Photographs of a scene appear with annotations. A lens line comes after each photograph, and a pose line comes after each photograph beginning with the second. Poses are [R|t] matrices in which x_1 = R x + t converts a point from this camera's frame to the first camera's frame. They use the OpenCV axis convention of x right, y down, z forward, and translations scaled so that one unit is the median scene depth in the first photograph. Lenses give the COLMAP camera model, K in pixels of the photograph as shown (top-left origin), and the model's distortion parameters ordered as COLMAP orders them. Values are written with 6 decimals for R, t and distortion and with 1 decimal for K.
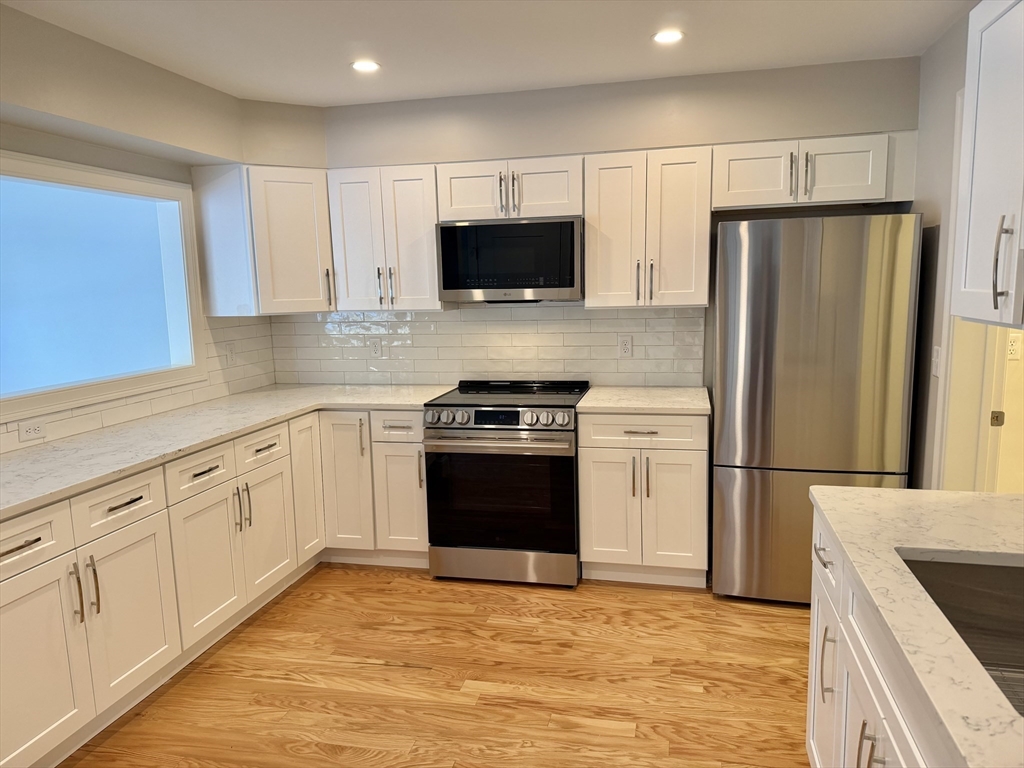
lens RADIAL K [[712.5, 0, 512.0], [0, 712.5, 384.0], [0, 0, 1]] dist [0.085528, -0.002552]
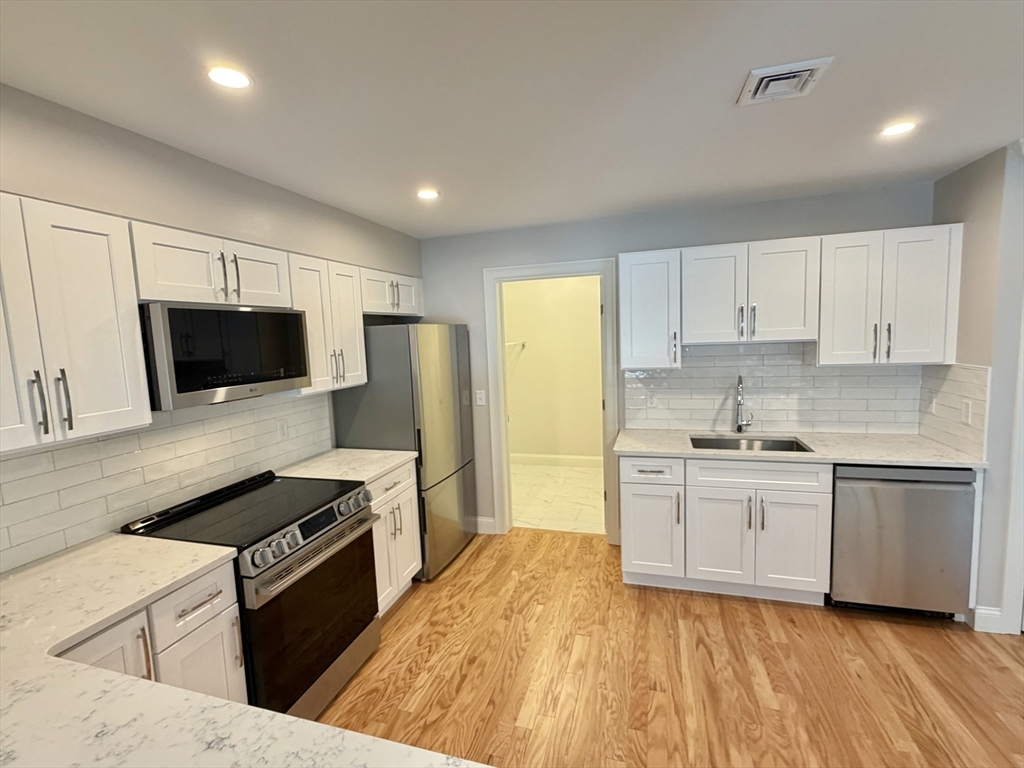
lens RADIAL K [[470.8, 0, 512.0], [0, 470.8, 384.0], [0, 0, 1]] dist [0.031638, 0.000303]
pose [[0.075267, -0.085483, 0.993493, -0.597089], [0.175349, 0.981928, 0.071204, -0.127260], [-0.981625, 0.168849, 0.088896, 0.678492]]
